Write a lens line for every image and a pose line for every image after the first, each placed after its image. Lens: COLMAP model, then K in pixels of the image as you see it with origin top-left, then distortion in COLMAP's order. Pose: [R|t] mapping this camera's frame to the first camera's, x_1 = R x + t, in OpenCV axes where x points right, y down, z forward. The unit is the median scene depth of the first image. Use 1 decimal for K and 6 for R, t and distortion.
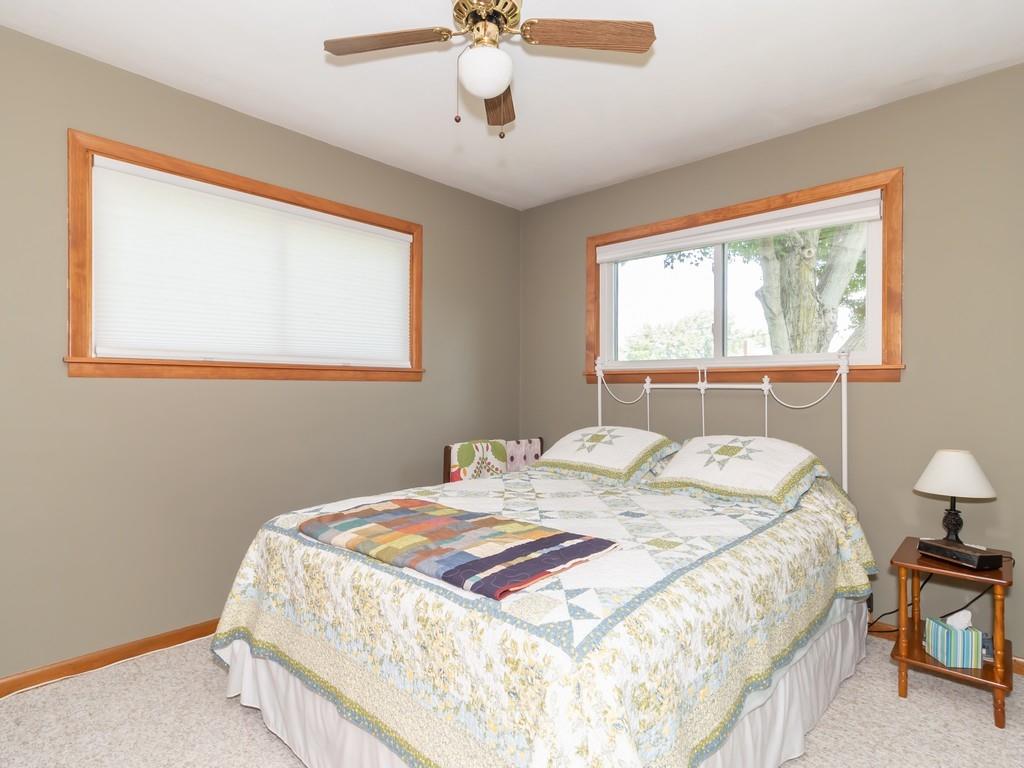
lens RADIAL K [[534.8, 0, 512.0], [0, 534.8, 384.0], [0, 0, 1]] dist [0.005149, 0.000859]
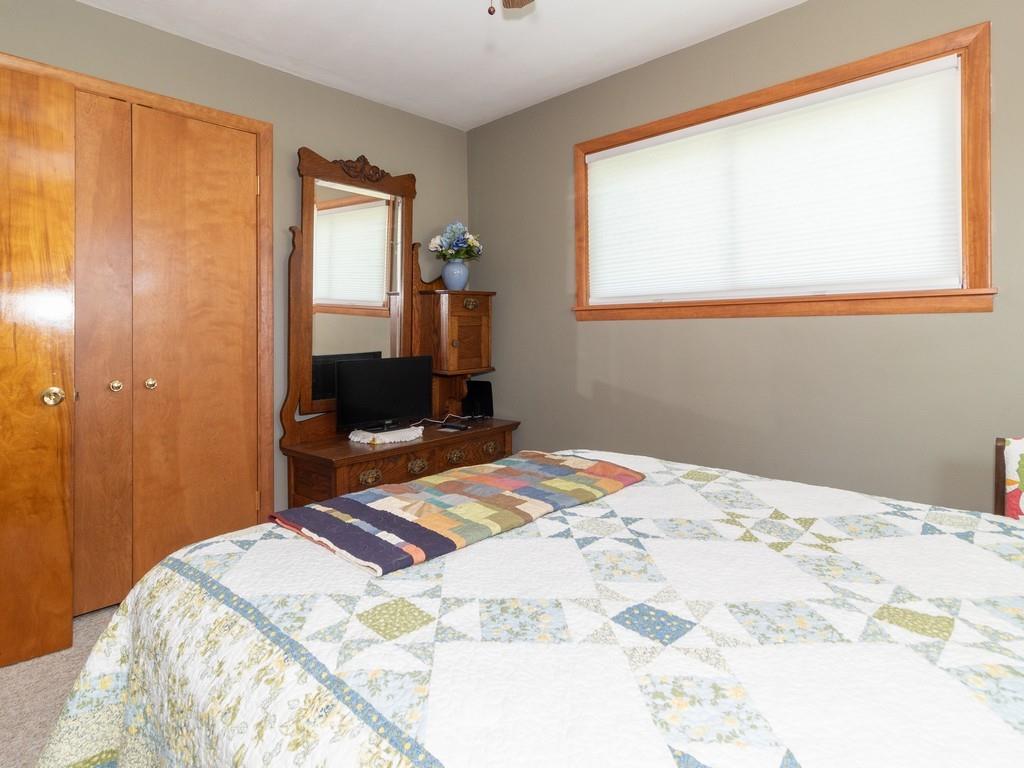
lens RADIAL K [[556.8, 0, 516.7], [0, 556.8, 326.1], [0, 0, 1]] dist [0.000777, 0.000291]
pose [[-0.002465, -0.006589, -0.999975, 0.634851], [0.018798, 0.999801, -0.006634, 0.007134], [0.999820, -0.018813, -0.002341, 0.846809]]
